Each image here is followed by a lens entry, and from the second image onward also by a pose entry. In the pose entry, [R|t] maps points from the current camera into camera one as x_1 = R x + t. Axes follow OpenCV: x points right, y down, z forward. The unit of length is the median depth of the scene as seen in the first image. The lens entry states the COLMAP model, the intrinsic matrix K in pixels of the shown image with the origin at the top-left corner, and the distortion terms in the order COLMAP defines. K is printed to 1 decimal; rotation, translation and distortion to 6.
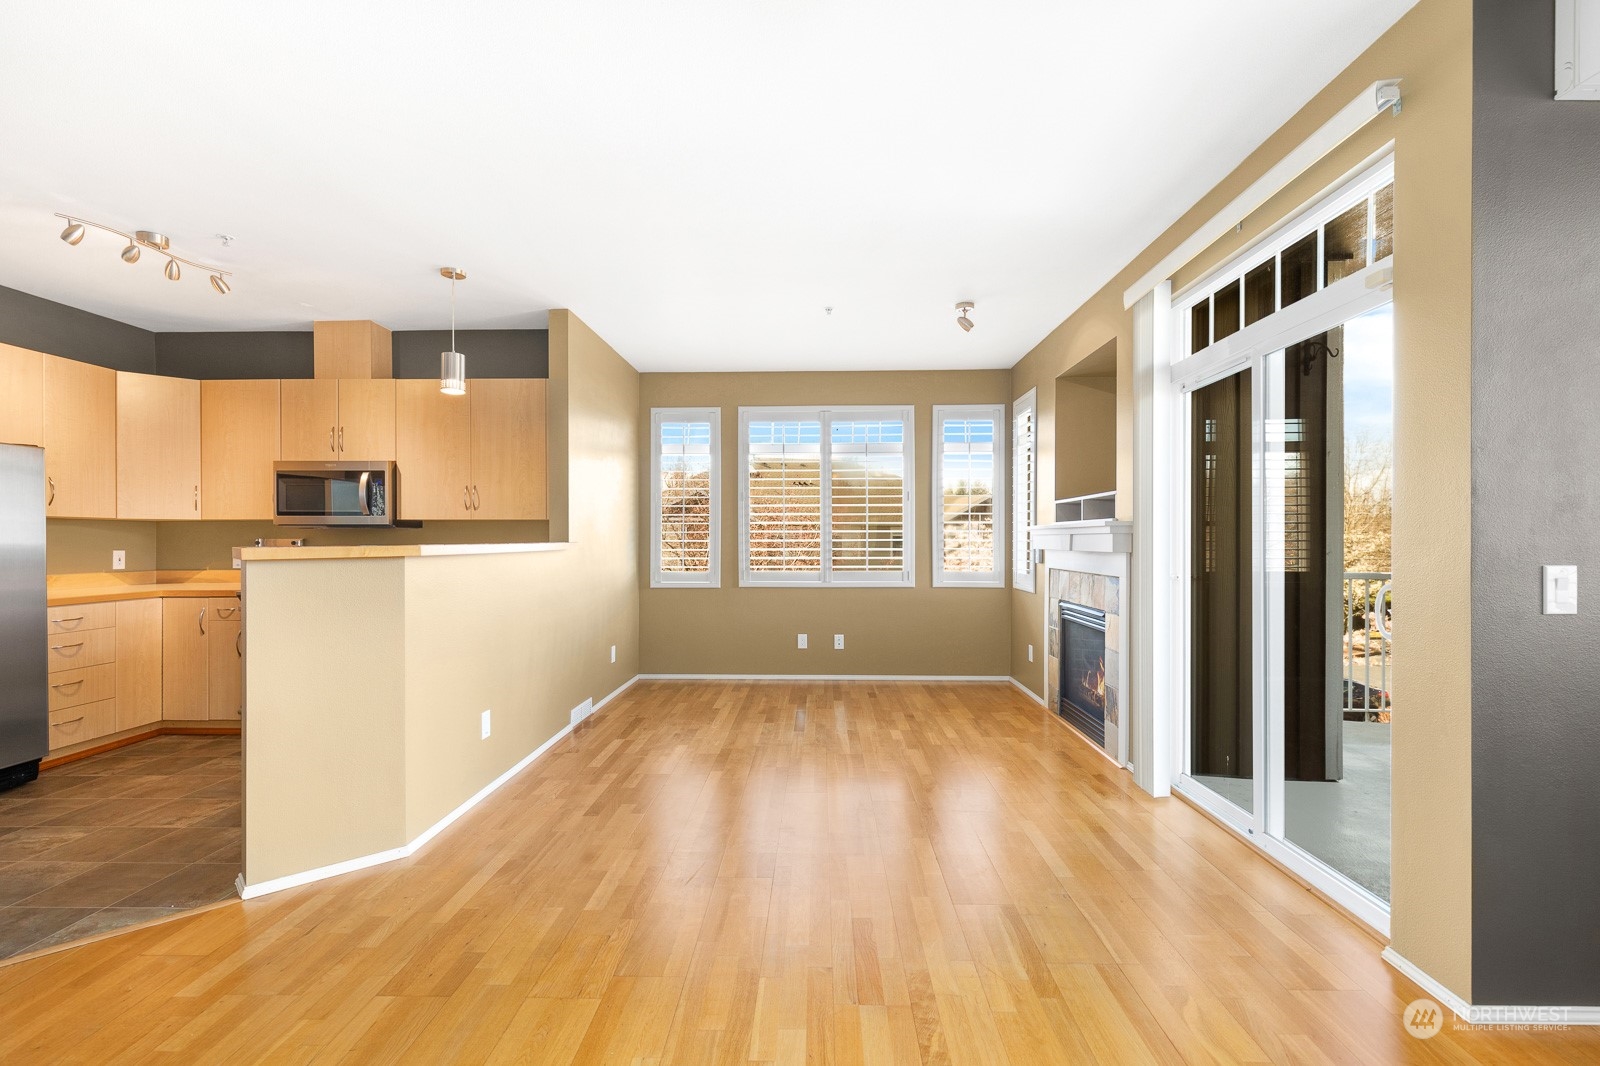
lens RADIAL K [[726.9, 0, 798.8], [0, 726.9, 540.0], [0, 0, 1]] dist [0.007427, -0.000614]
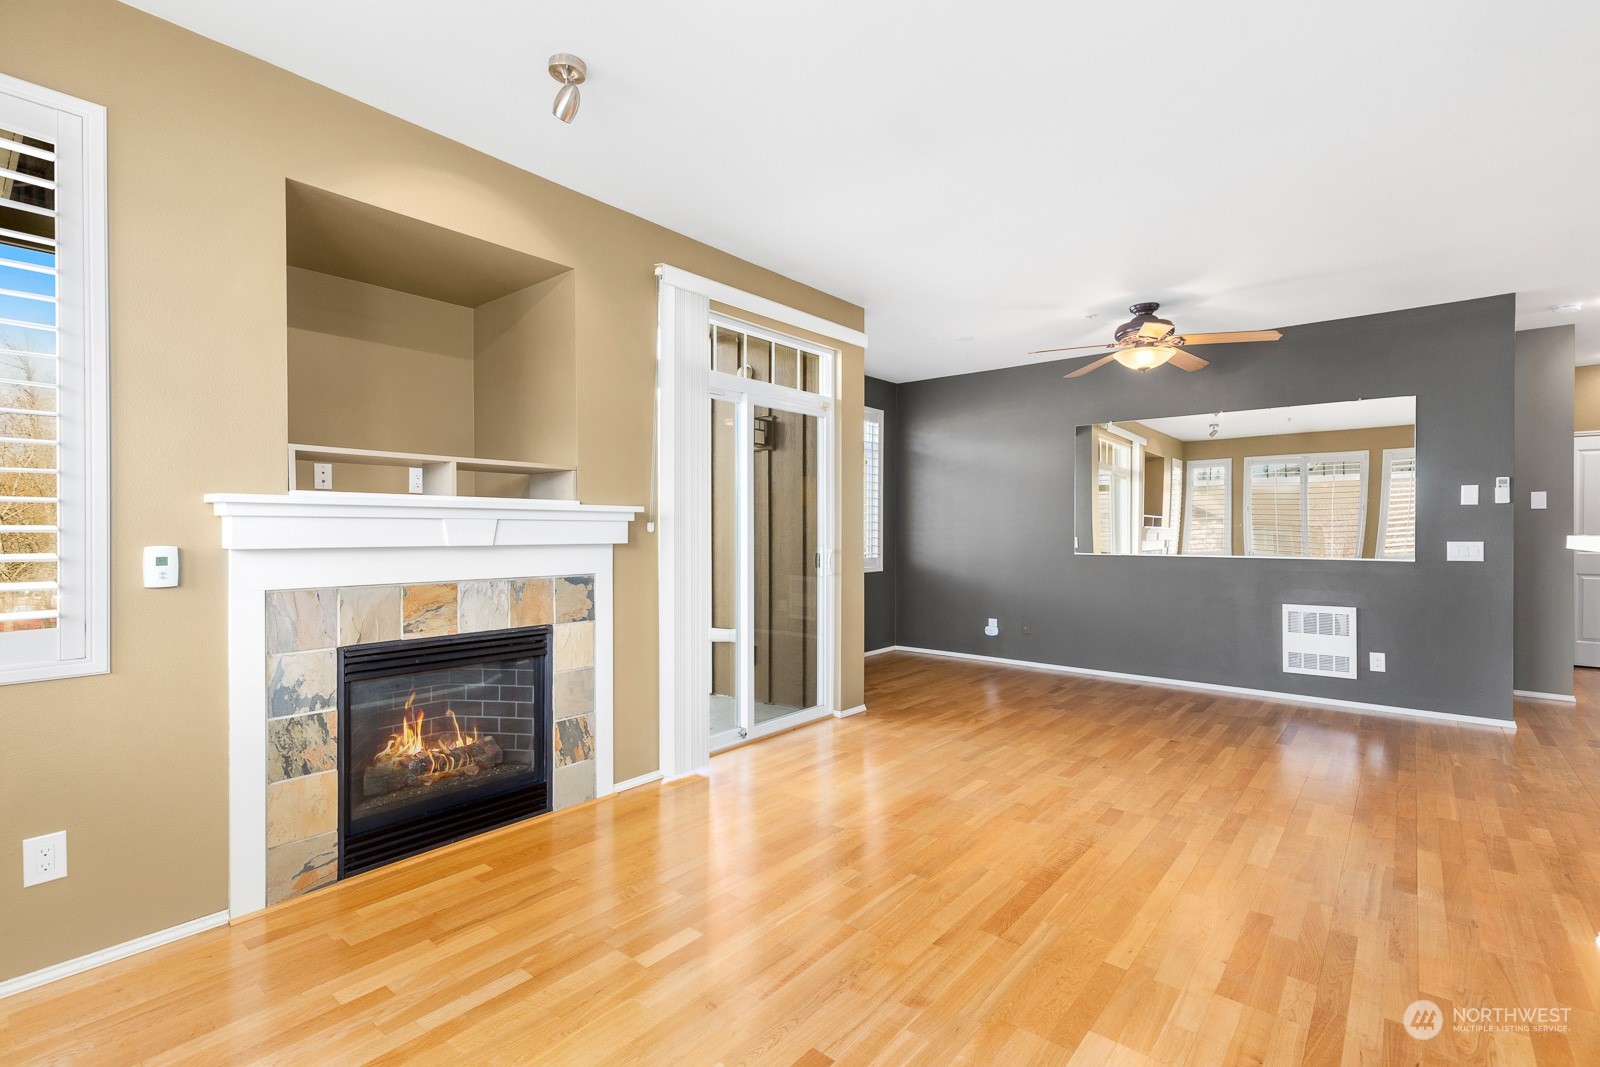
lens RADIAL K [[734.9, 0, 803.8], [0, 734.9, 533.4], [0, 0, 1]] dist [0.009472, -0.000763]
pose [[-0.788392, -0.002790, 0.615167, -0.213752], [0.000332, 0.999988, 0.004960, 0.000932], [-0.615173, 0.004114, -0.788382, 1.260575]]
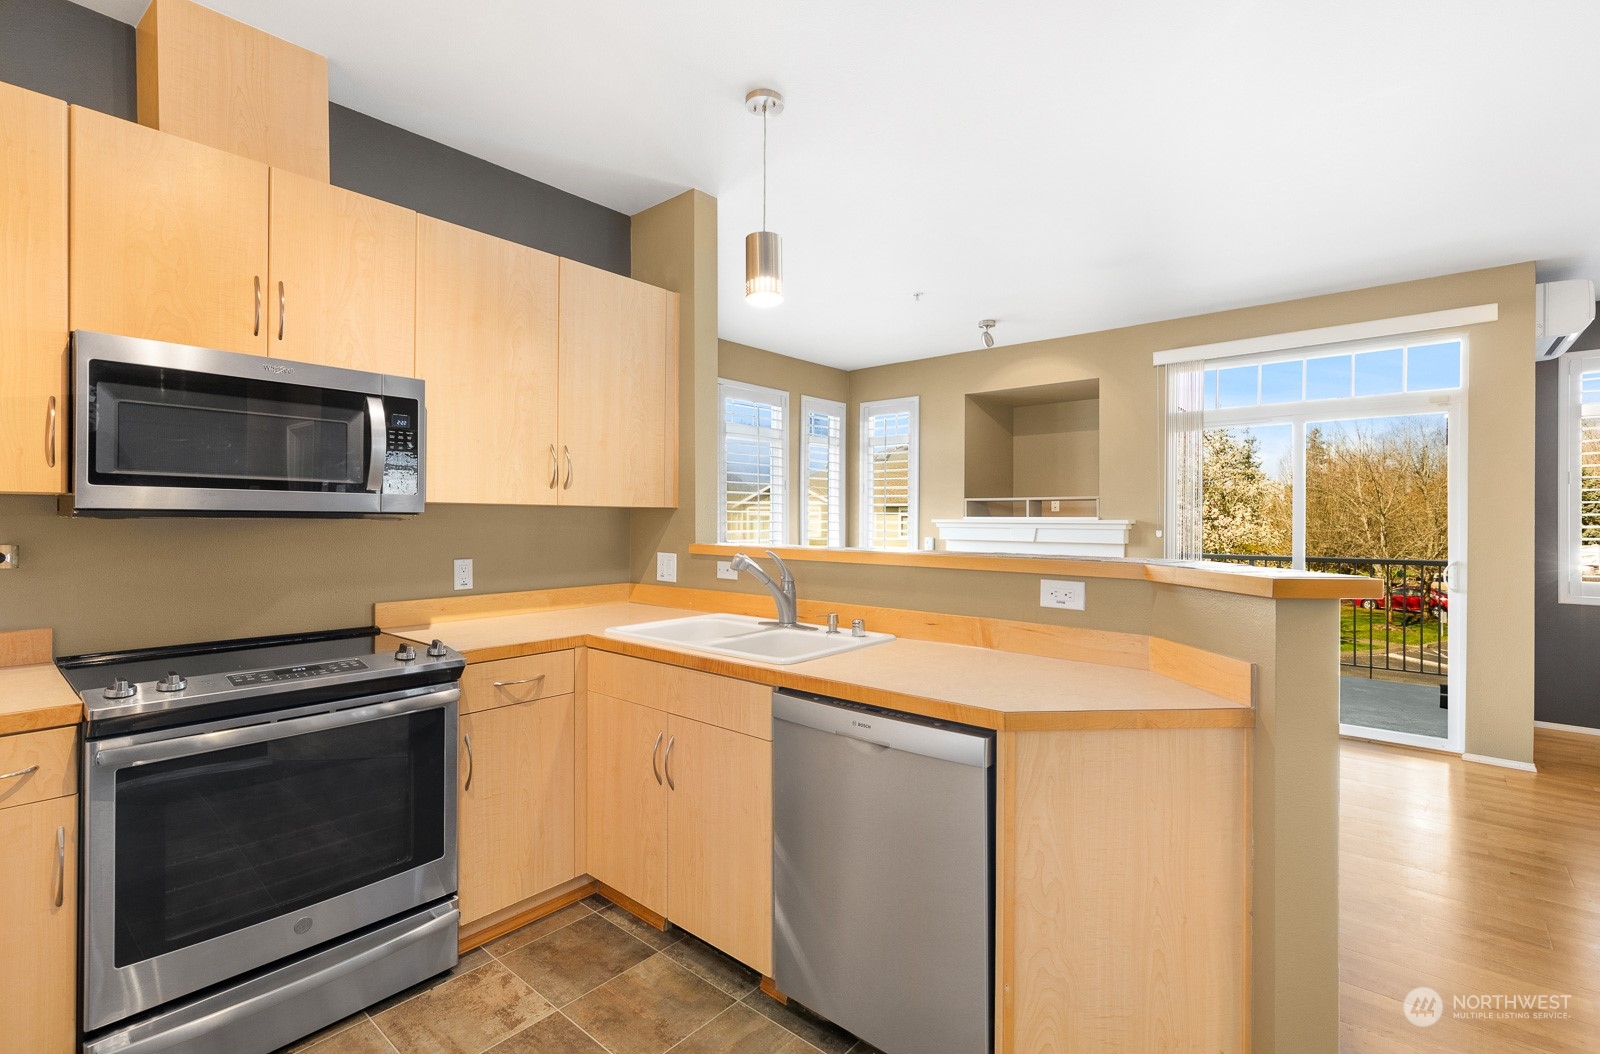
lens RADIAL K [[724.1, 0, 802.3], [0, 724.1, 518.6], [0, 0, 1]] dist [0.014541, -0.000058]
pose [[0.625933, 0.006215, 0.779852, -0.783176], [-0.005820, 0.999978, -0.003298, -0.017138], [-0.779855, -0.002474, 0.625955, 0.508262]]
